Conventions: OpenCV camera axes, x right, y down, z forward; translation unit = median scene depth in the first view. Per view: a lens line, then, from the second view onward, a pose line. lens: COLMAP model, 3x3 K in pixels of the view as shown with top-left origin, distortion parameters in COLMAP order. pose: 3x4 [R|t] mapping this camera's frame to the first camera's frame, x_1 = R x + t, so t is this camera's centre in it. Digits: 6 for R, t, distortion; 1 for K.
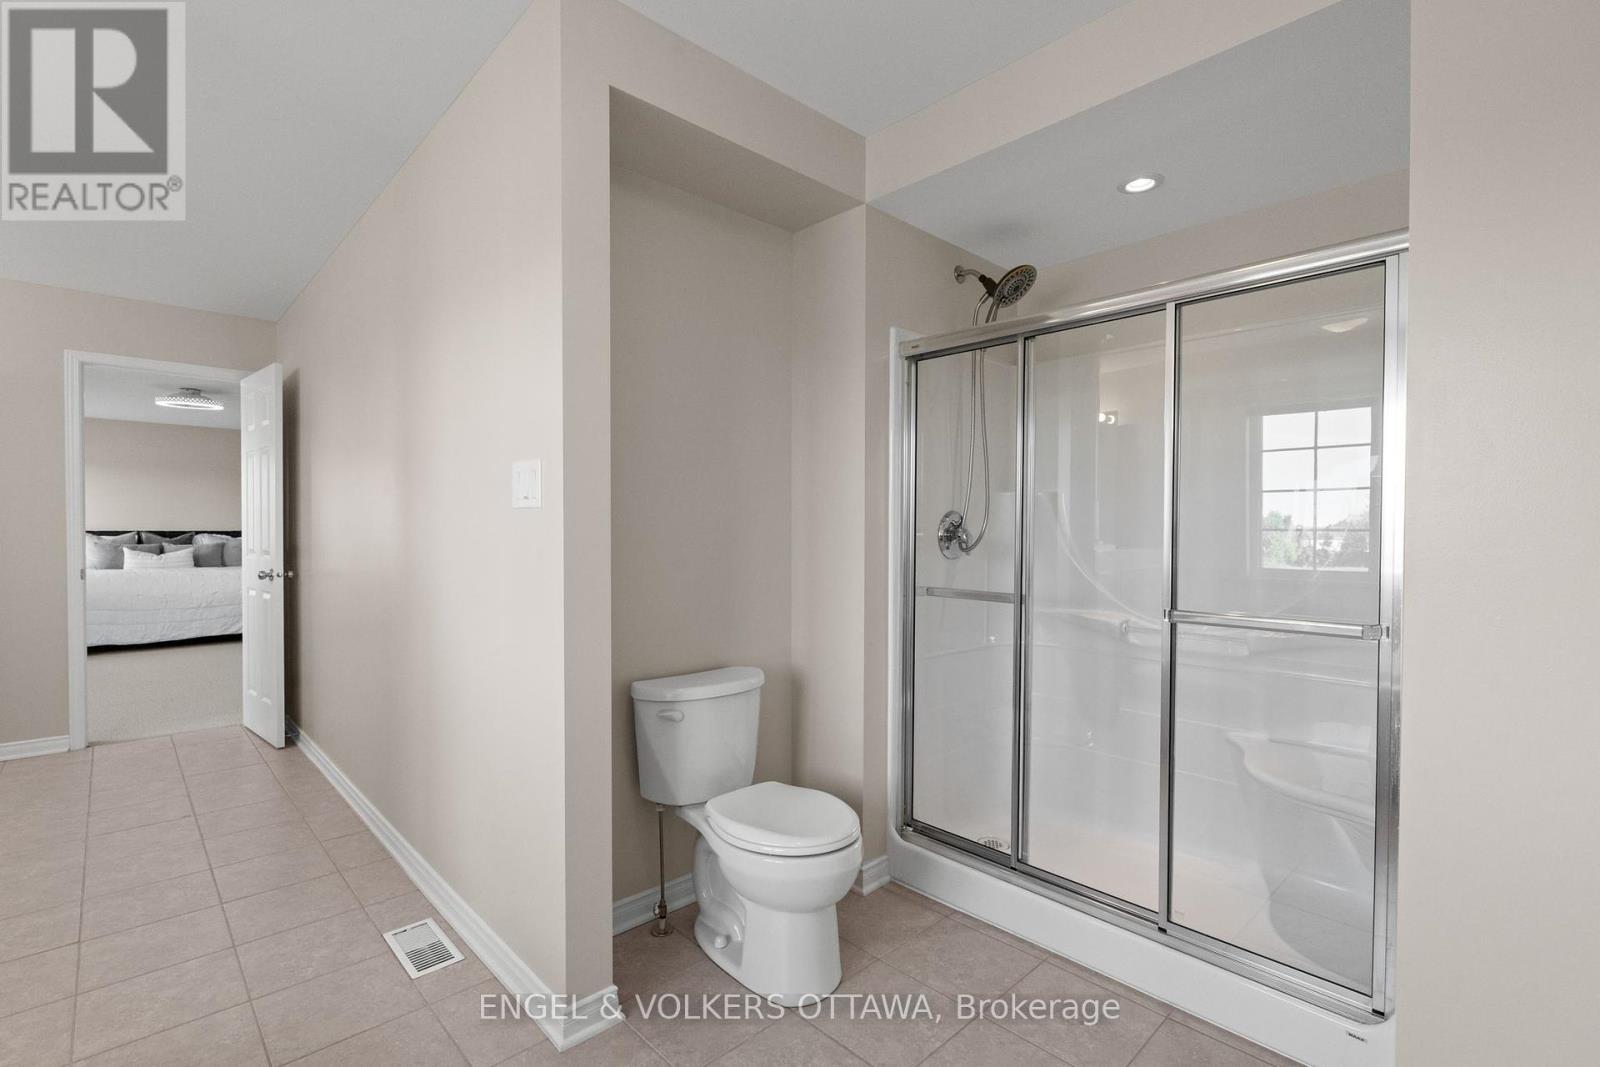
lens RADIAL K [[711.2, 0, 801.2], [0, 711.2, 538.1], [0, 0, 1]] dist [-0.003098, -0.001550]
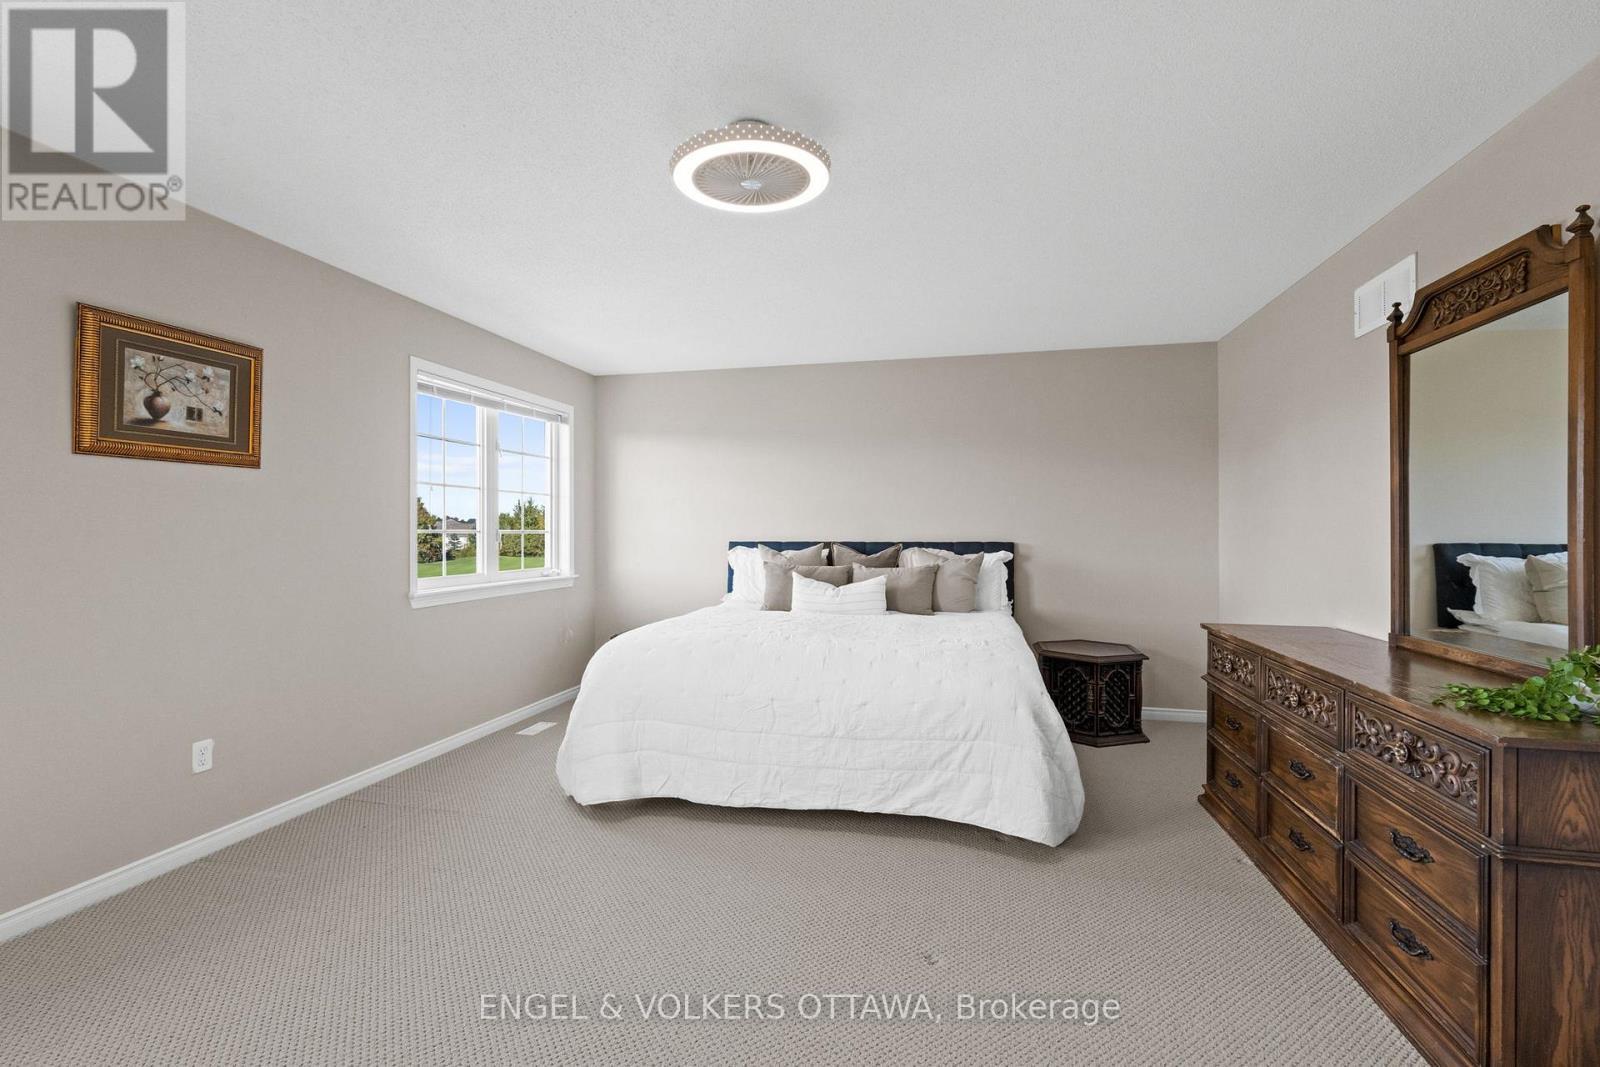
lens RADIAL K [[711.2, 0, 806.8], [0, 711.2, 534.0], [0, 0, 1]] dist [-0.003098, -0.001550]
pose [[0.542831, -0.004133, -0.839832, -0.444209], [-0.005130, 0.999953, -0.008237, -0.012190], [0.839826, 0.008780, 0.542784, 0.659627]]
